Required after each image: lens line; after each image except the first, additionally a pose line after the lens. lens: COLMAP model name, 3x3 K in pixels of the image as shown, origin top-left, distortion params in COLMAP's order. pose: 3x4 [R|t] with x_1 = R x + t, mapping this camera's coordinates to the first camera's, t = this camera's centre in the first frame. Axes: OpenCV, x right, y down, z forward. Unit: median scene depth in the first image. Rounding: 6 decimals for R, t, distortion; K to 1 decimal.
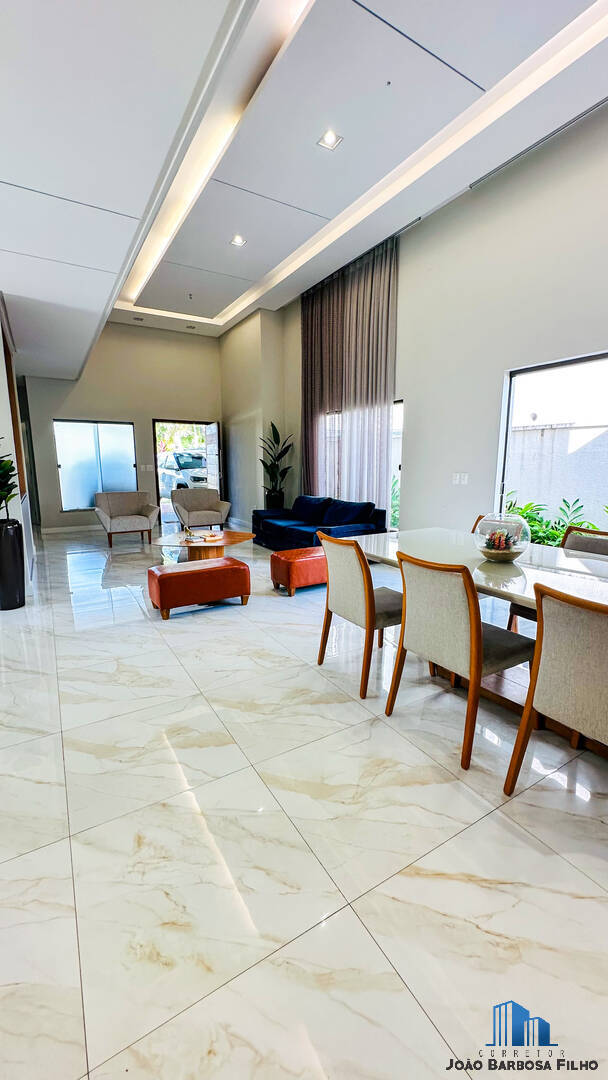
lens RADIAL K [[433.0, 0, 307.0], [0, 433.0, 537.0], [0, 0, 1]] dist [-0.001894, 0.000027]
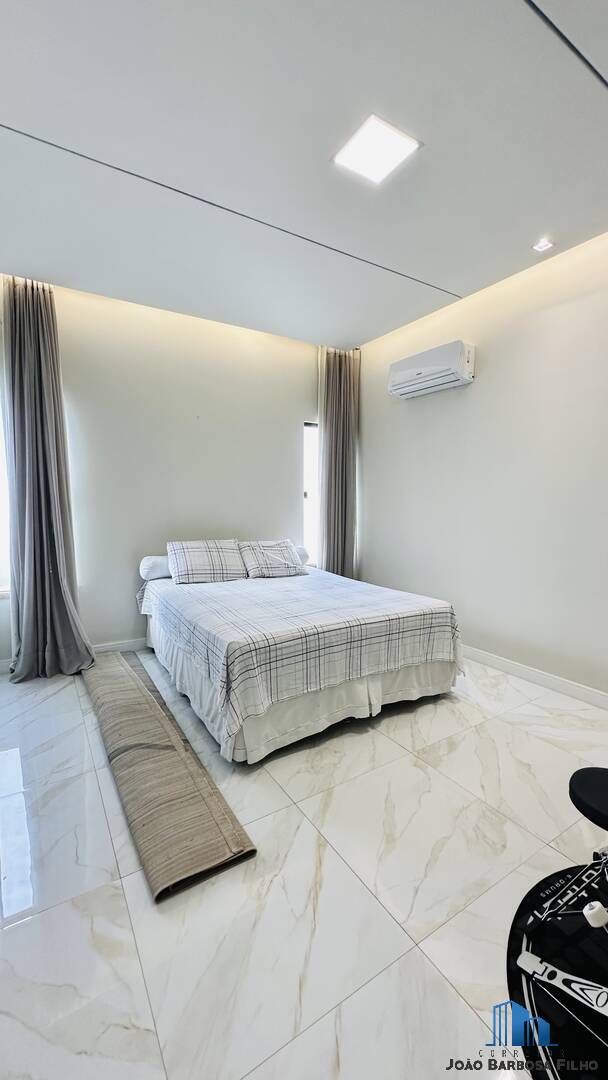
lens RADIAL K [[433.0, 0, 309.2], [0, 433.0, 541.5], [0, 0, 1]] dist [-0.001894, 0.000027]
pose [[0.024084, 0.099904, -0.994706, 1.428390], [-0.166766, 0.981454, 0.094535, -0.164635], [0.985702, 0.163606, 0.040298, 0.822131]]
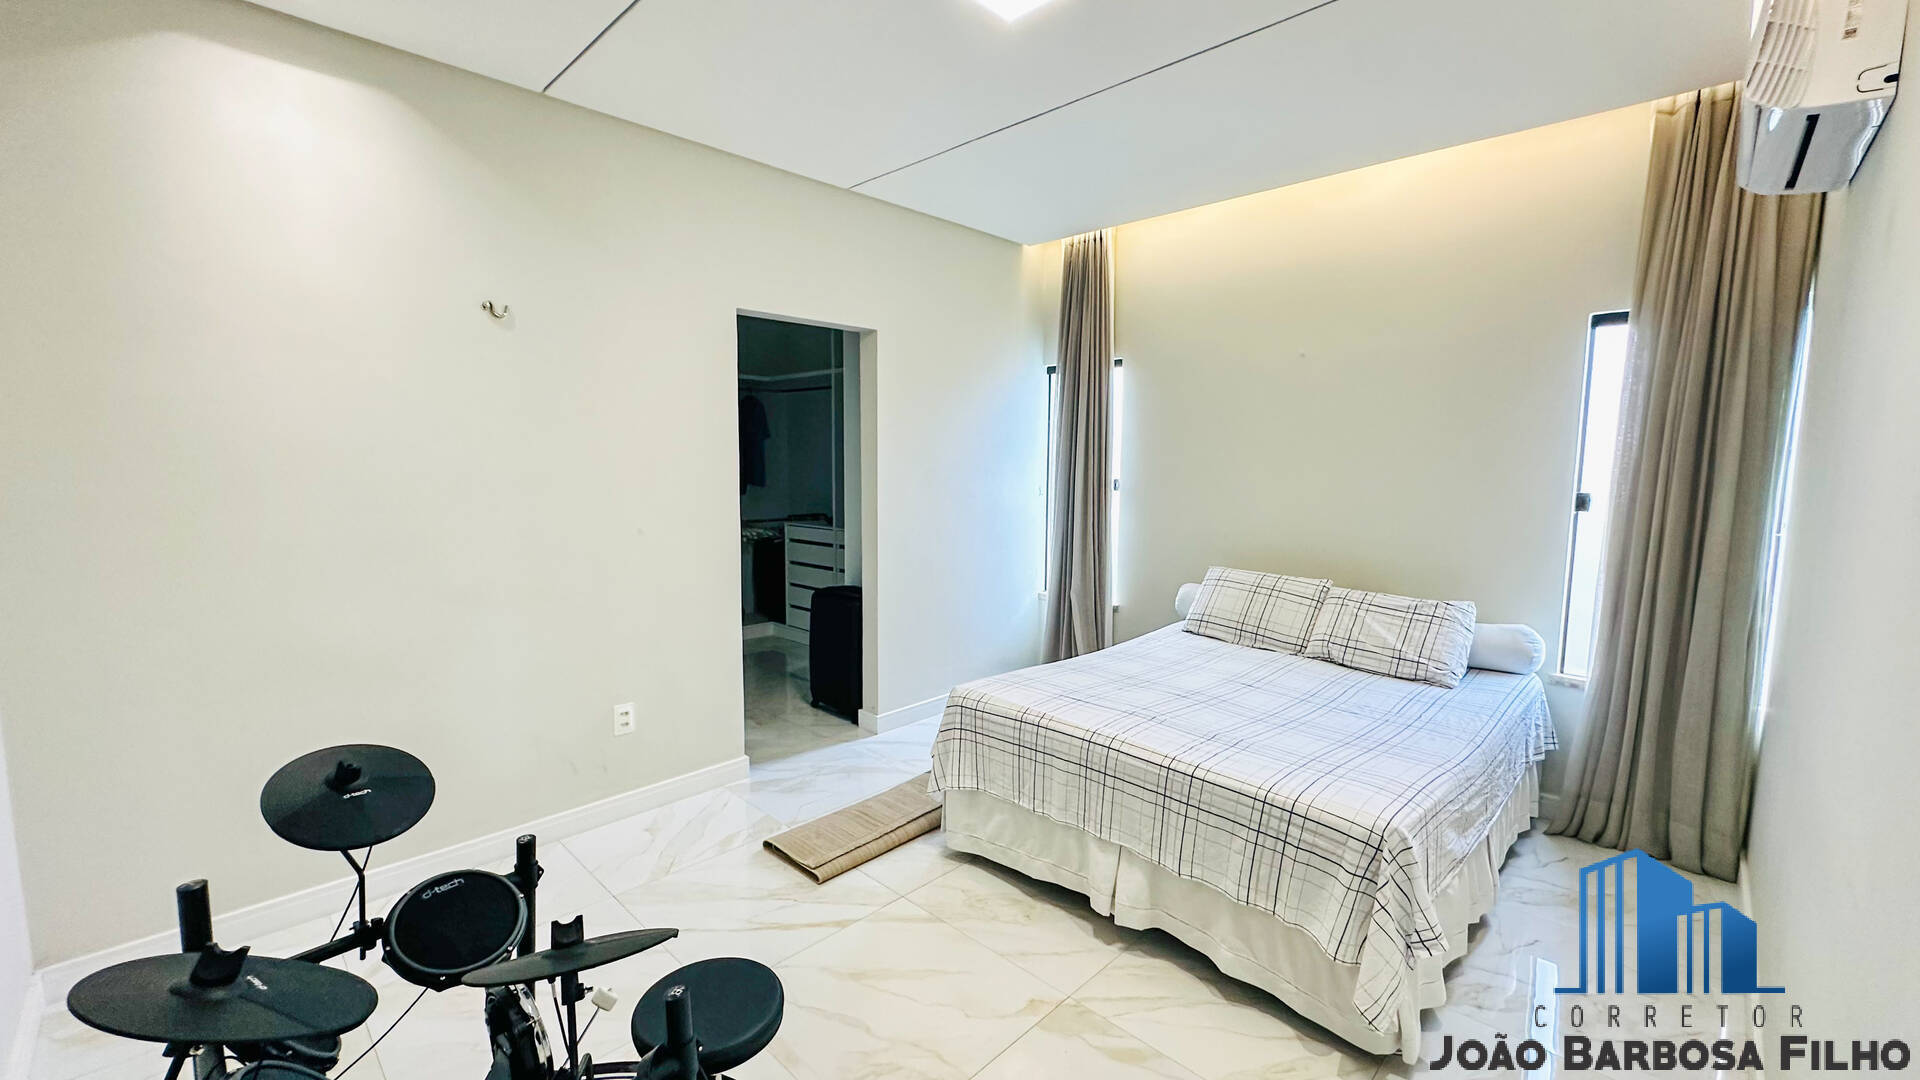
lens RADIAL K [[769.9, 0, 963.1], [0, 769.9, 547.1], [0, 0, 1]] dist [-0.001894, 0.000027]
pose [[-0.966636, 0.021642, -0.255237, 0.437504], [-0.050639, 0.960614, 0.273233, -0.617798], [0.251098, 0.277042, -0.927468, 2.636832]]
